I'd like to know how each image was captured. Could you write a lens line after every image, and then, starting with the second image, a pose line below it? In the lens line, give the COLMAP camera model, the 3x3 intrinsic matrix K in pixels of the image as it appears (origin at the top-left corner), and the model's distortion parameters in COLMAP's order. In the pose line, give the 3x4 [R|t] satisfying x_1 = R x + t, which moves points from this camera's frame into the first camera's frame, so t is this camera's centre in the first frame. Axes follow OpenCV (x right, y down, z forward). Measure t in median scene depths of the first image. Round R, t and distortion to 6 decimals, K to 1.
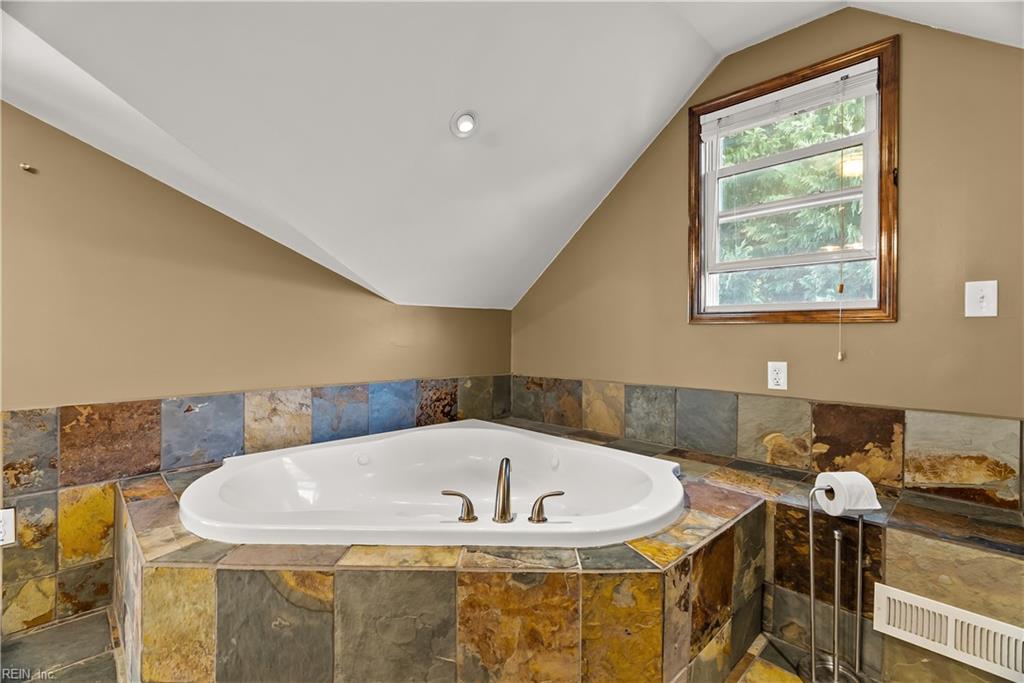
lens RADIAL K [[465.3, 0, 517.4], [0, 465.3, 337.3], [0, 0, 1]] dist [-0.008207, 0.002214]
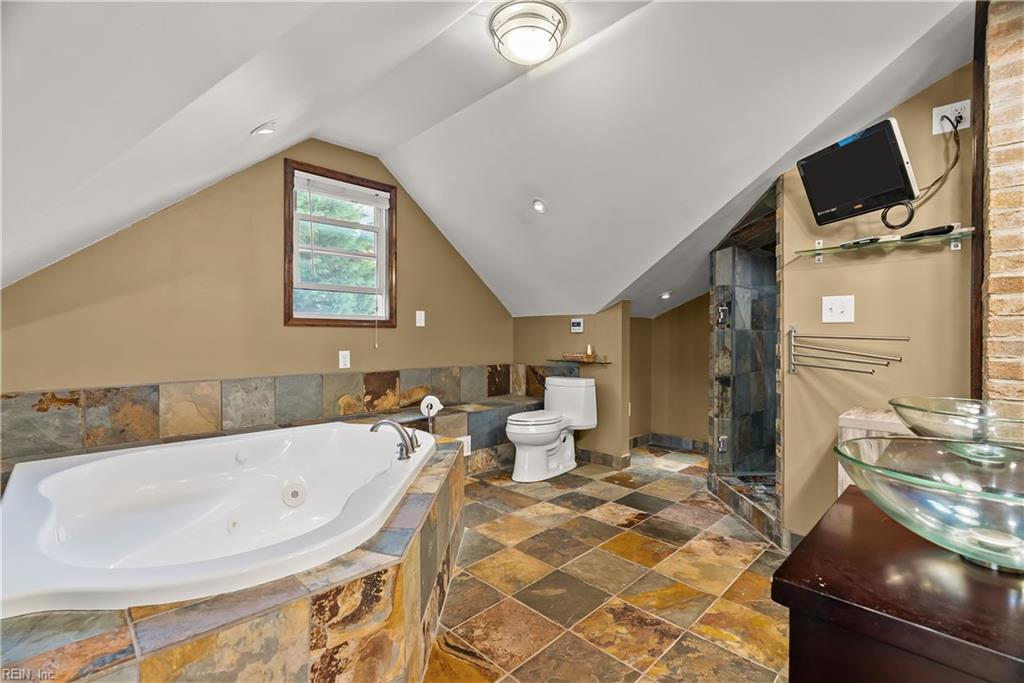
lens RADIAL K [[465.3, 0, 517.2], [0, 465.3, 339.7], [0, 0, 1]] dist [-0.008207, 0.002214]
pose [[-0.028811, -0.012880, 0.999502, -1.069894], [0.003423, 0.999910, 0.012984, -0.004889], [-0.999579, 0.003796, -0.028764, 0.452892]]
